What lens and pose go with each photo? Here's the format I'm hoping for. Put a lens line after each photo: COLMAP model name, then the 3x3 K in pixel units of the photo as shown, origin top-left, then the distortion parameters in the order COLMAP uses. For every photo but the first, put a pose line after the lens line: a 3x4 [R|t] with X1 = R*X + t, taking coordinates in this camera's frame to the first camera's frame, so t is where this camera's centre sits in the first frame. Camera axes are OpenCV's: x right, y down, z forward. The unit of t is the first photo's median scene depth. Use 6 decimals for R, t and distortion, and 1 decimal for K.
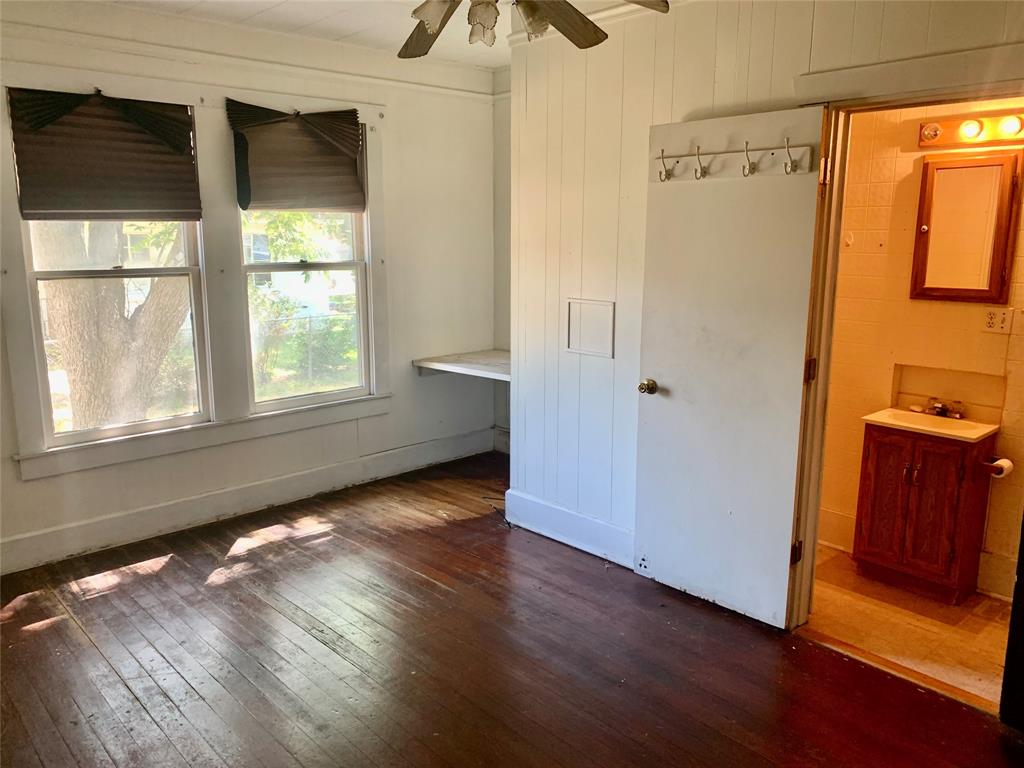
lens RADIAL K [[782.4, 0, 514.2], [0, 782.4, 380.9], [0, 0, 1]] dist [0.049865, -0.046122]
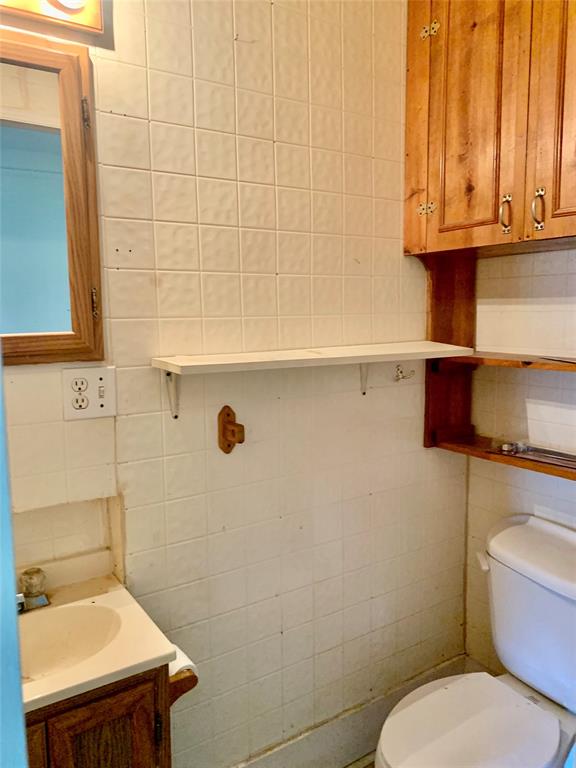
lens RADIAL K [[586.8, 0, 290.0], [0, 586.8, 381.1], [0, 0, 1]] dist [0.049865, -0.046122]
pose [[0.162921, -0.122821, 0.978965, 0.265174], [0.208157, 0.974167, 0.087578, -0.091013], [-0.964431, 0.189510, 0.184278, 0.809742]]
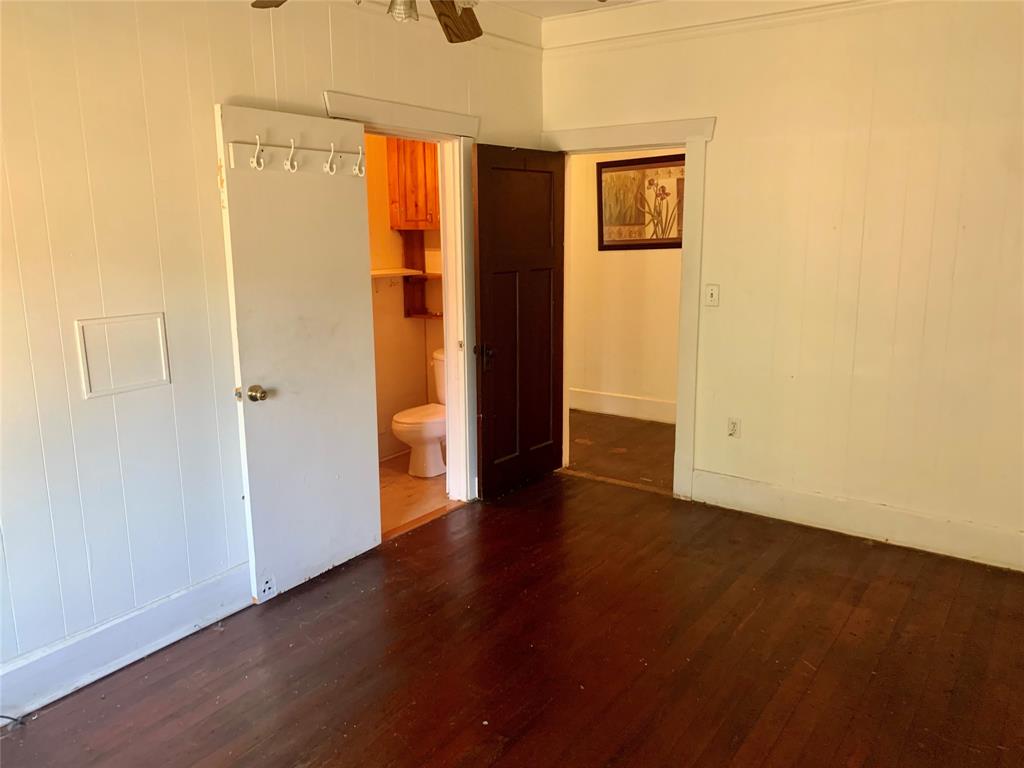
lens RADIAL K [[782.4, 0, 507.4], [0, 782.4, 382.6], [0, 0, 1]] dist [0.049865, -0.046122]
pose [[-0.193120, -0.197117, 0.961171, -0.775606], [0.205363, 0.949794, 0.236046, -0.163657], [-0.959443, 0.242974, -0.142943, 0.860533]]
